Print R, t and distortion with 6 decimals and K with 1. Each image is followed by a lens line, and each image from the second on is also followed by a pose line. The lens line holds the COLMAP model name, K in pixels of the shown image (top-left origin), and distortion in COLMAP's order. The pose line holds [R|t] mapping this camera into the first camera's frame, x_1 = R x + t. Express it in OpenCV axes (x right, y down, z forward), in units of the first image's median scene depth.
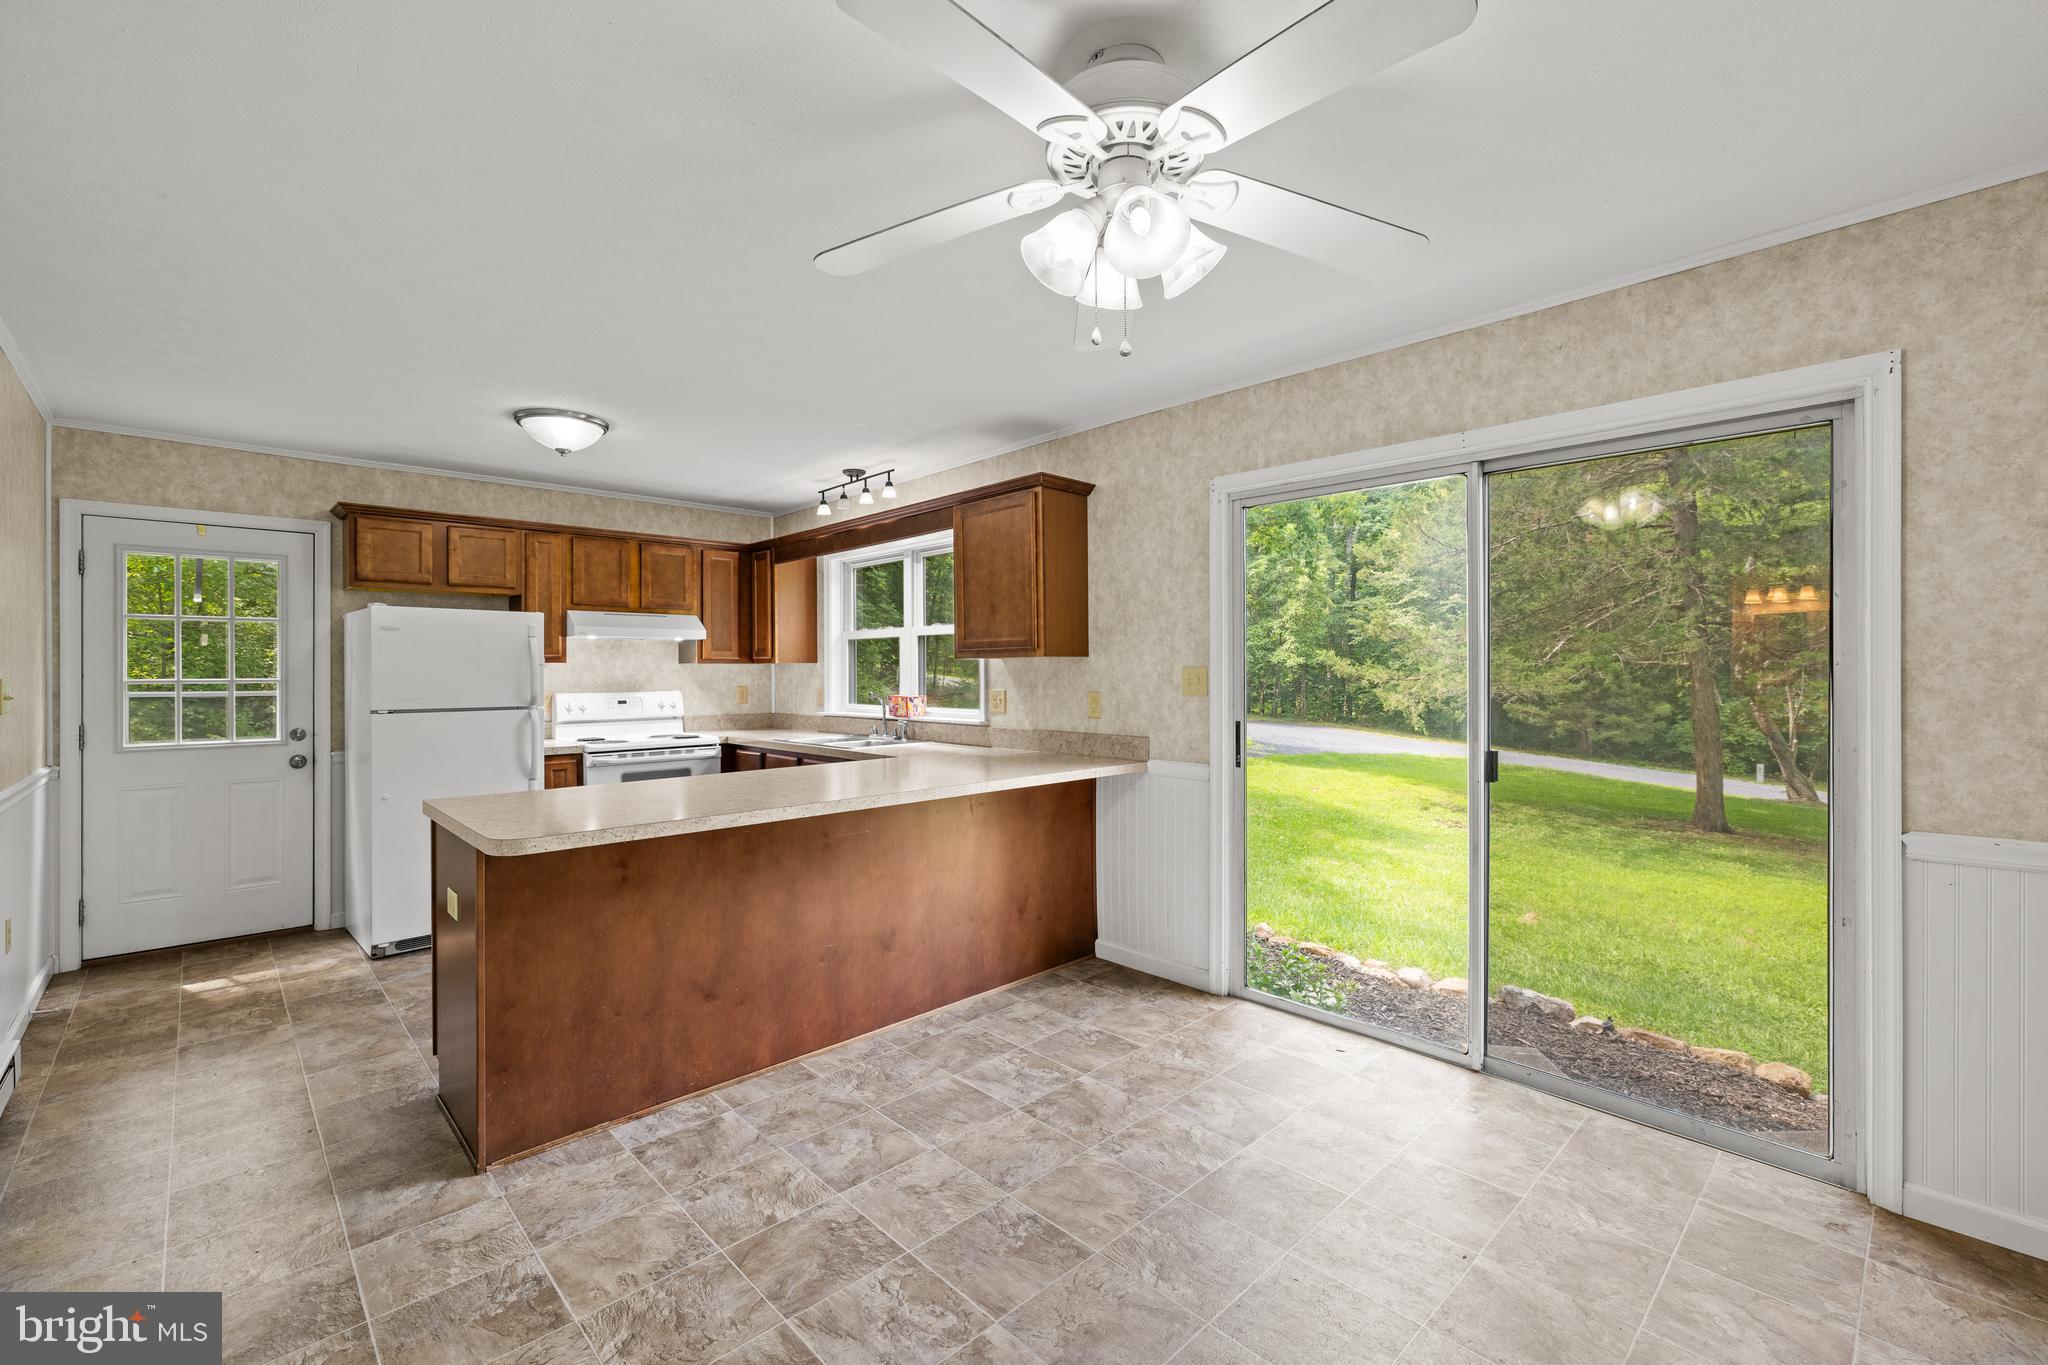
lens RADIAL K [[869.8, 0, 1026.8], [0, 869.8, 671.3], [0, 0, 1]] dist [0.003421, 0.000318]
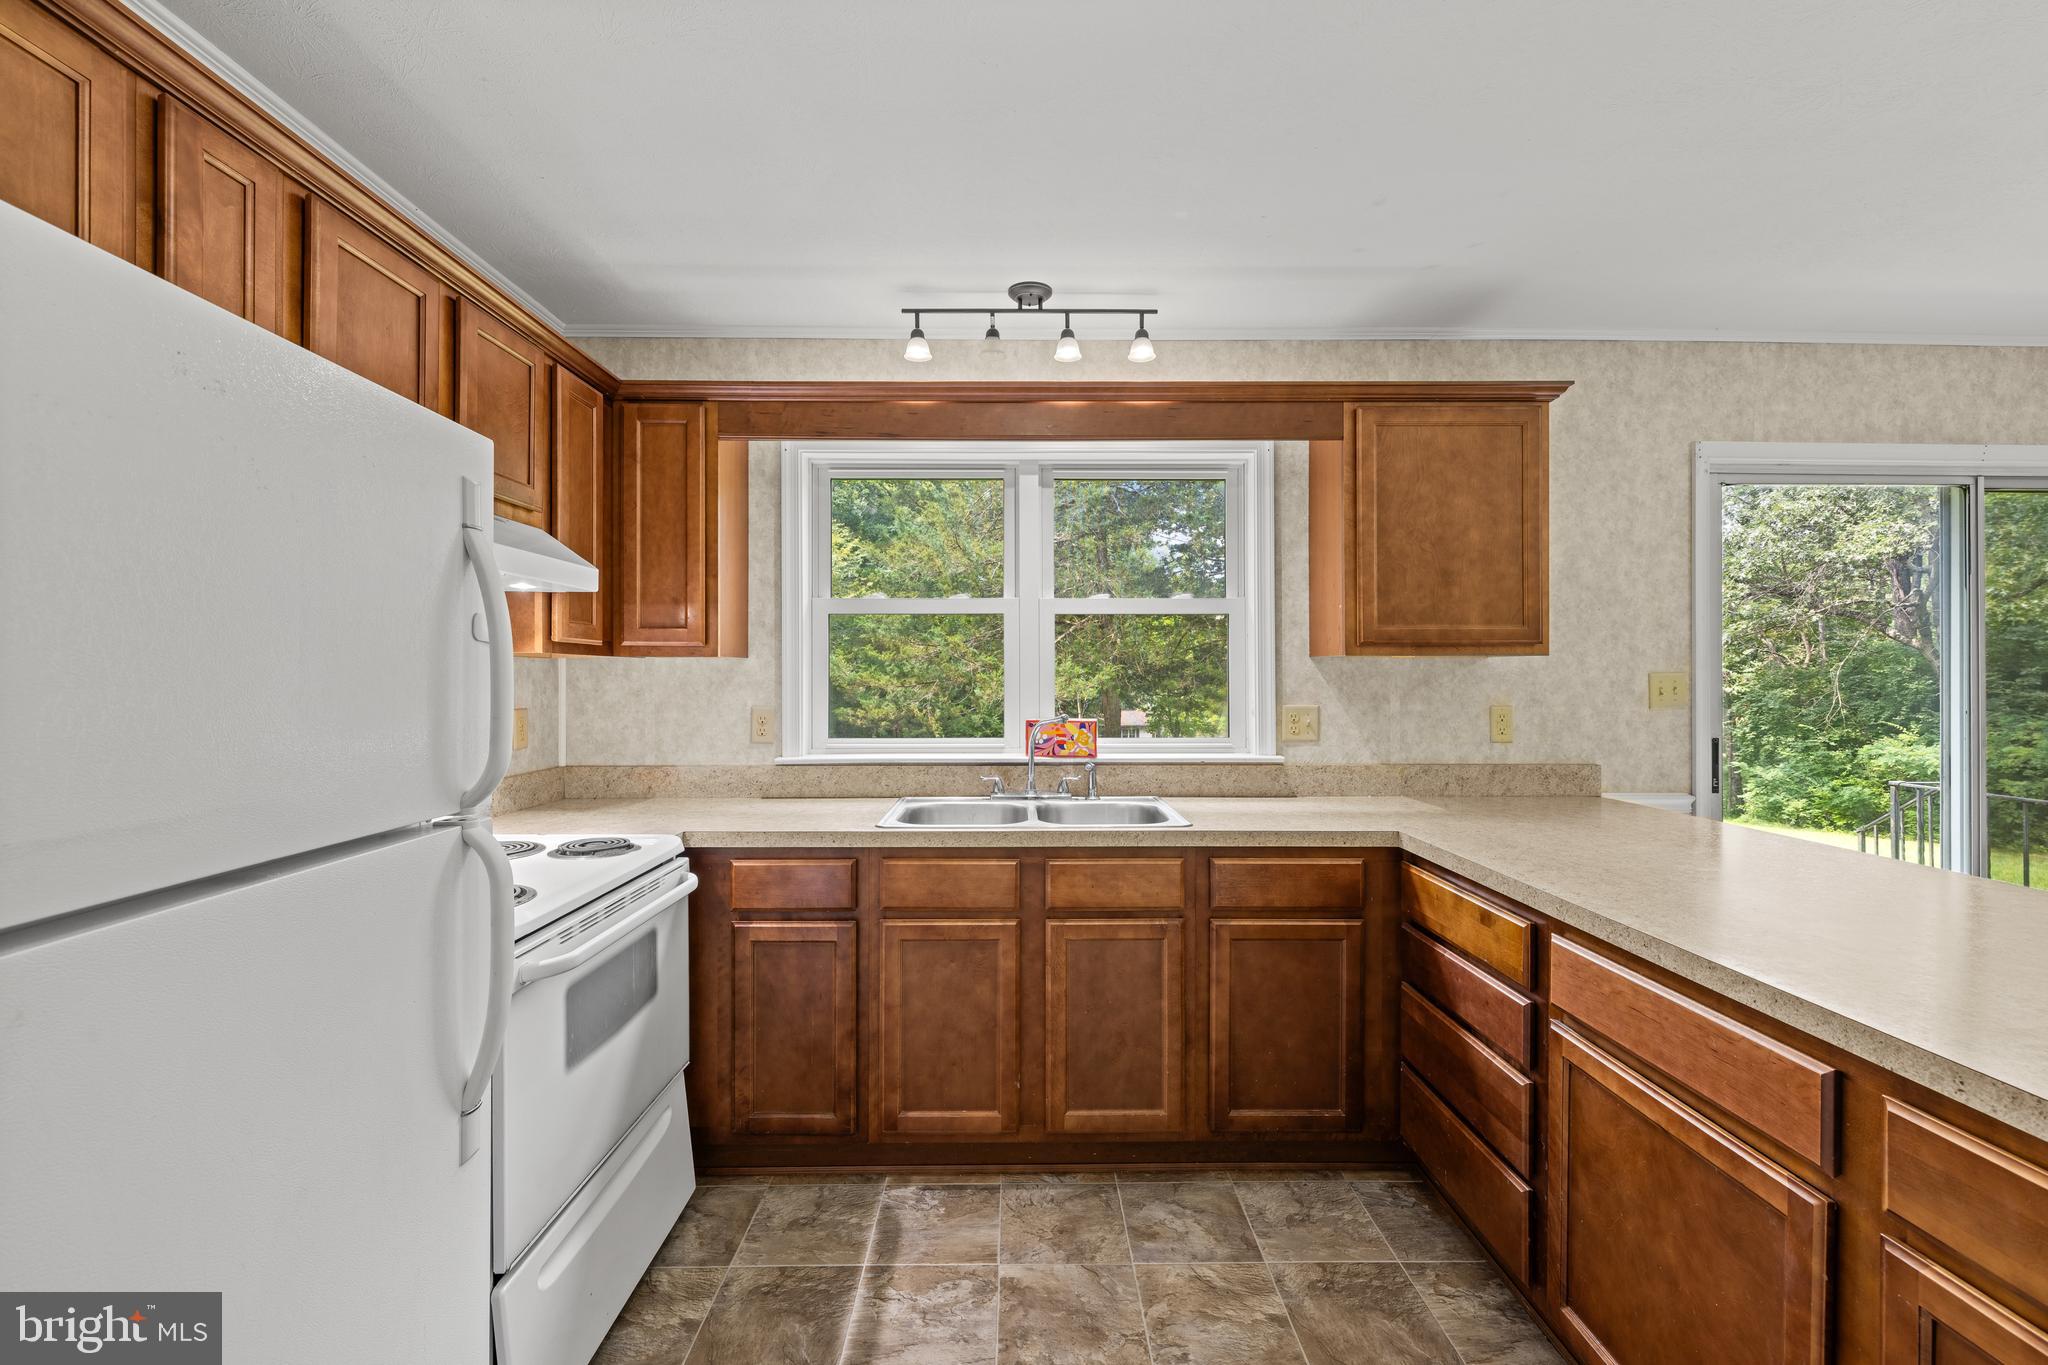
lens RADIAL K [[867.3, 0, 1025.5], [0, 867.3, 676.4], [0, 0, 1]] dist [-0.000048, 0.000138]
pose [[0.681955, 0.005204, 0.731376, -0.637209], [-0.003525, 0.999986, -0.003828, 0.002899], [-0.731386, 0.000033, 0.681964, 0.713188]]
